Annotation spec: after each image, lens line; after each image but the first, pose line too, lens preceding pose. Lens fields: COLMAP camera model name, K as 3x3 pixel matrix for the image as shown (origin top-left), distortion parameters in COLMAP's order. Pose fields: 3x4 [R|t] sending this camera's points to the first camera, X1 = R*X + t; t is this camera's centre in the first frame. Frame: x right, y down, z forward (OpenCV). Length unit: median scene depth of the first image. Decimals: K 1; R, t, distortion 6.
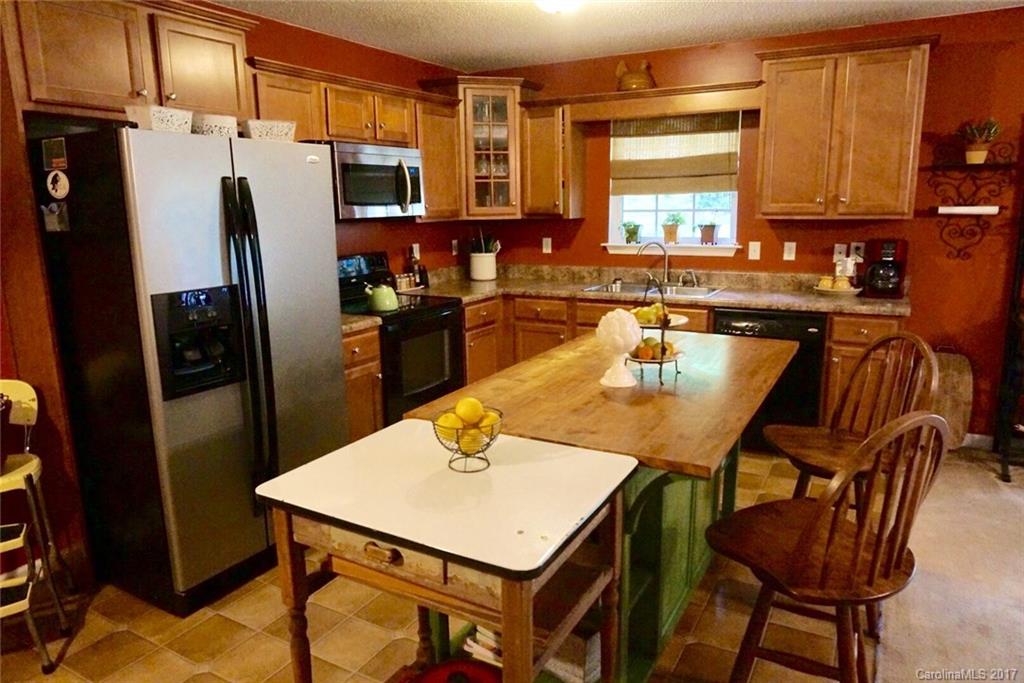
lens RADIAL K [[685.5, 0, 514.9], [0, 685.5, 348.2], [0, 0, 1]] dist [-0.048686, 0.037135]
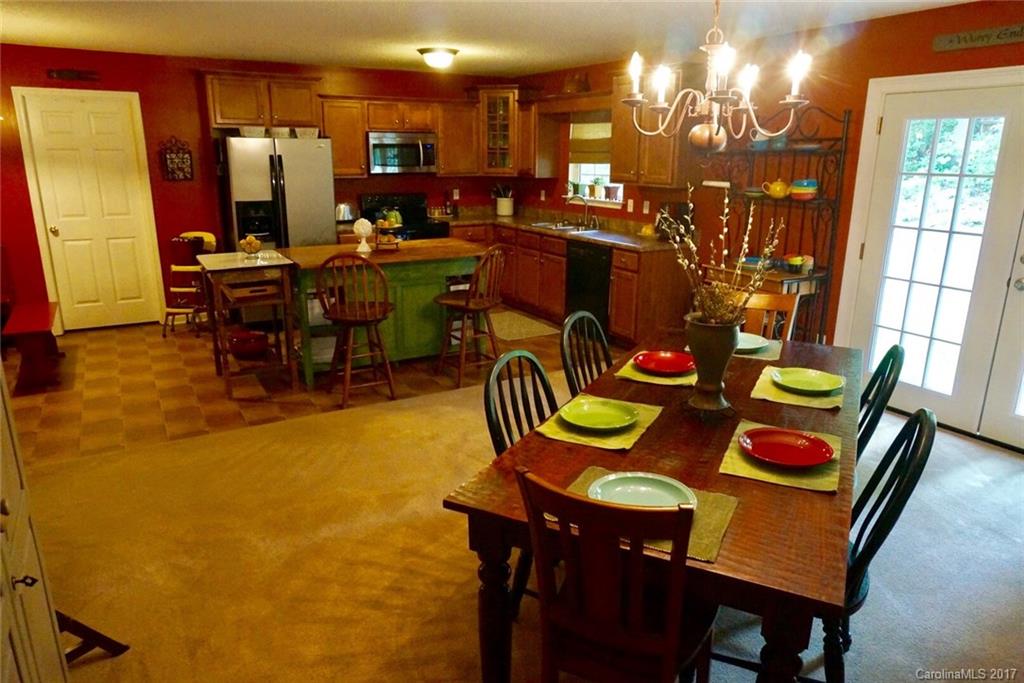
lens RADIAL K [[685.5, 0, 514.9], [0, 685.5, 348.2], [0, 0, 1]] dist [-0.048686, 0.037135]
pose [[0.860987, 0.163538, -0.481619, 0.863412], [-0.127789, 0.986079, 0.106385, 0.030665], [0.492312, -0.030051, 0.869900, -0.375729]]
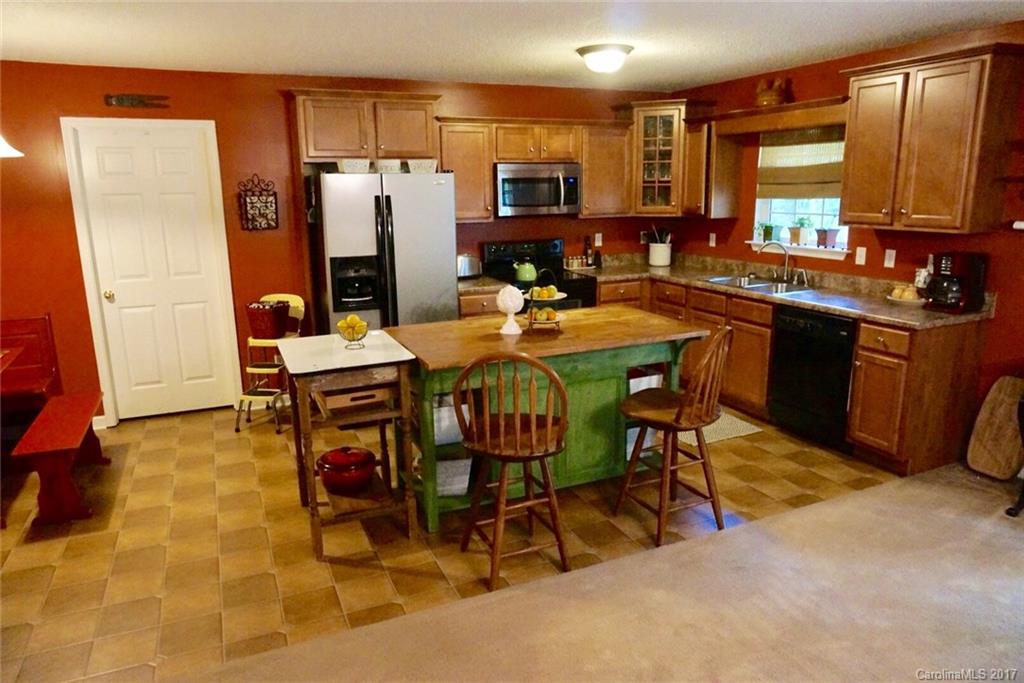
lens RADIAL K [[685.5, 0, 514.9], [0, 685.5, 348.2], [0, 0, 1]] dist [-0.048686, 0.037135]
pose [[0.799038, 0.143030, -0.584020, 0.539639], [-0.123185, 0.989634, 0.073830, -0.015349], [0.588526, 0.012949, 0.808374, -0.138794]]
